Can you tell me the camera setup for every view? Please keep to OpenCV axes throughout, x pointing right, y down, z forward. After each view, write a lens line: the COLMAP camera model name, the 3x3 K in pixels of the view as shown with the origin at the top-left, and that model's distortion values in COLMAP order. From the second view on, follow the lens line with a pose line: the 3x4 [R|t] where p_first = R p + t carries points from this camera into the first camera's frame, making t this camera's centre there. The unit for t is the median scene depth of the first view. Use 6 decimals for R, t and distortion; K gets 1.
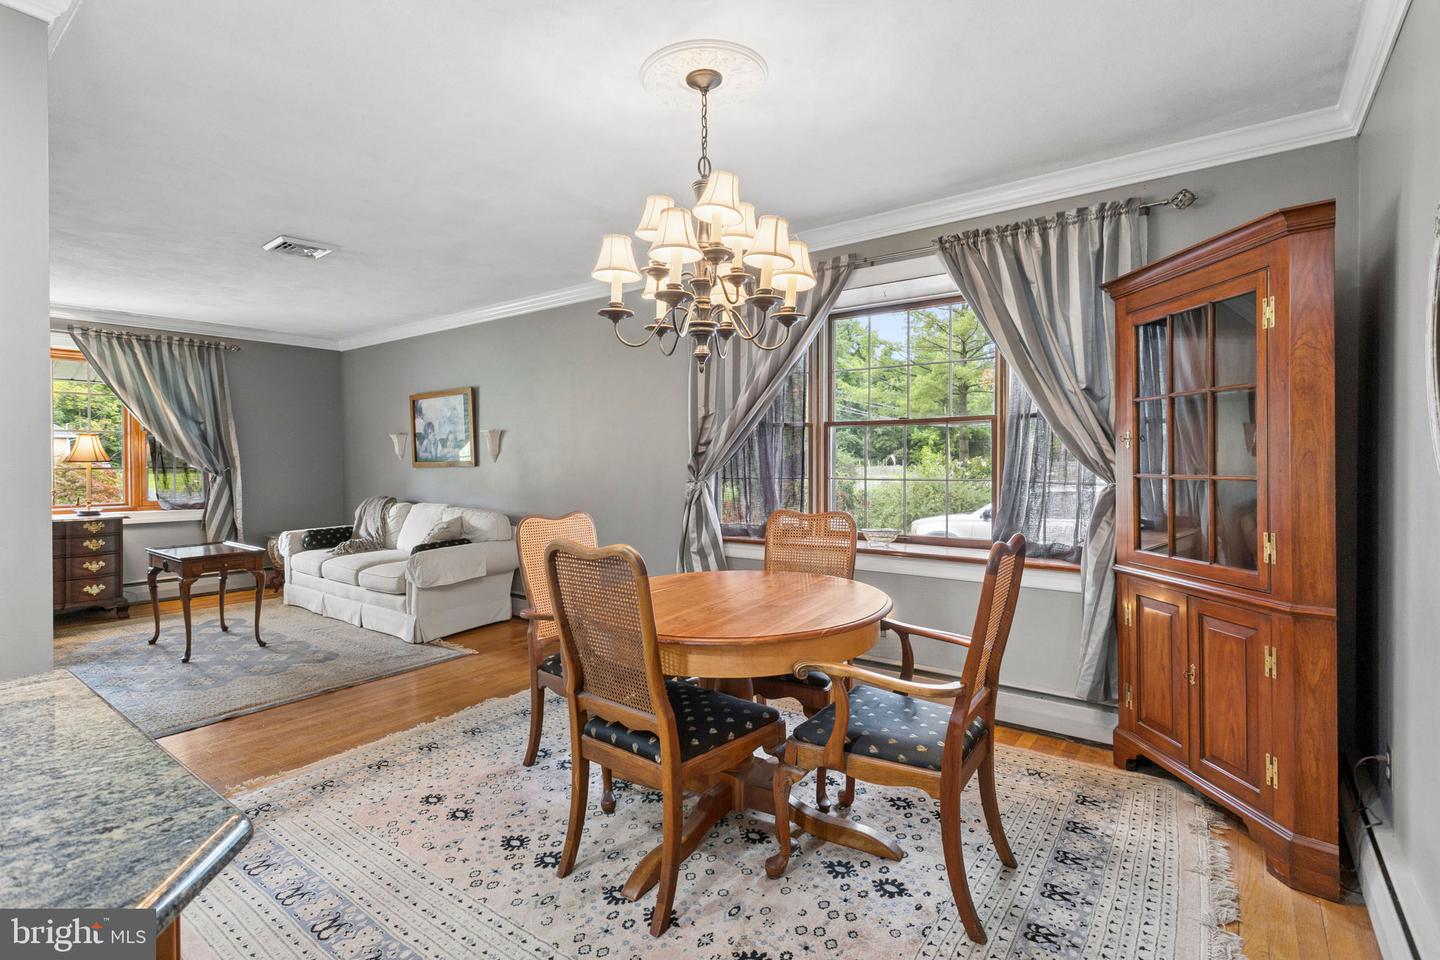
lens RADIAL K [[686.9, 0, 717.1], [0, 686.9, 469.1], [0, 0, 1]] dist [0.004817, 0.001612]
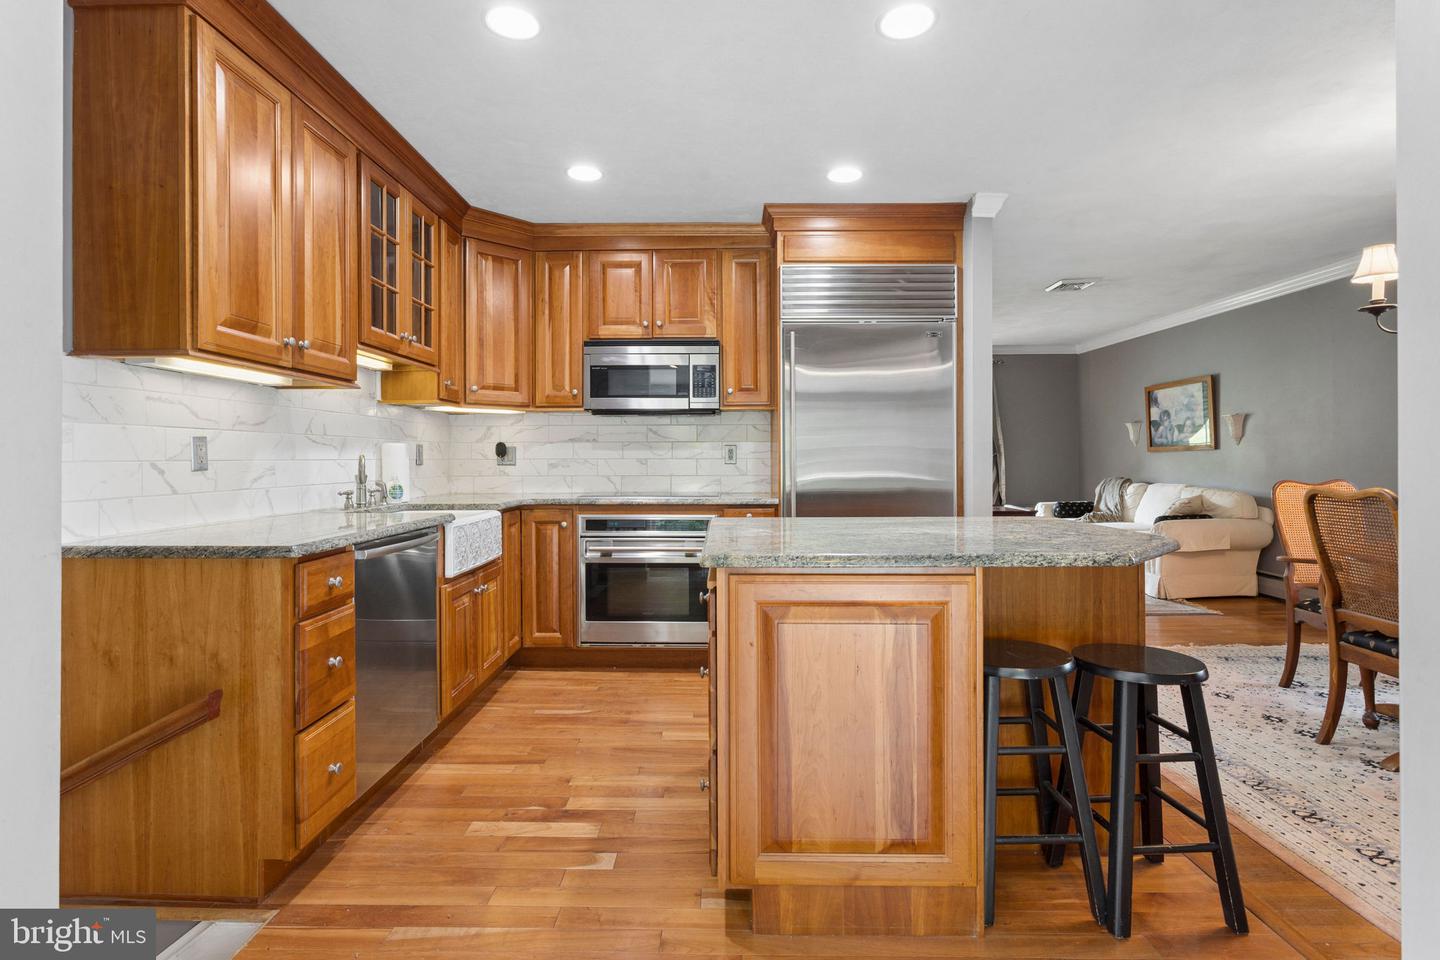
lens RADIAL K [[701.8, 0, 719.5], [0, 701.8, 457.4], [0, 0, 1]] dist [-0.002069, 0.001989]
pose [[0.597363, 0.000177, -0.801971, 0.115452], [-0.007968, 0.999952, -0.005714, 0.040948], [0.801932, 0.009803, 0.597335, -0.509740]]
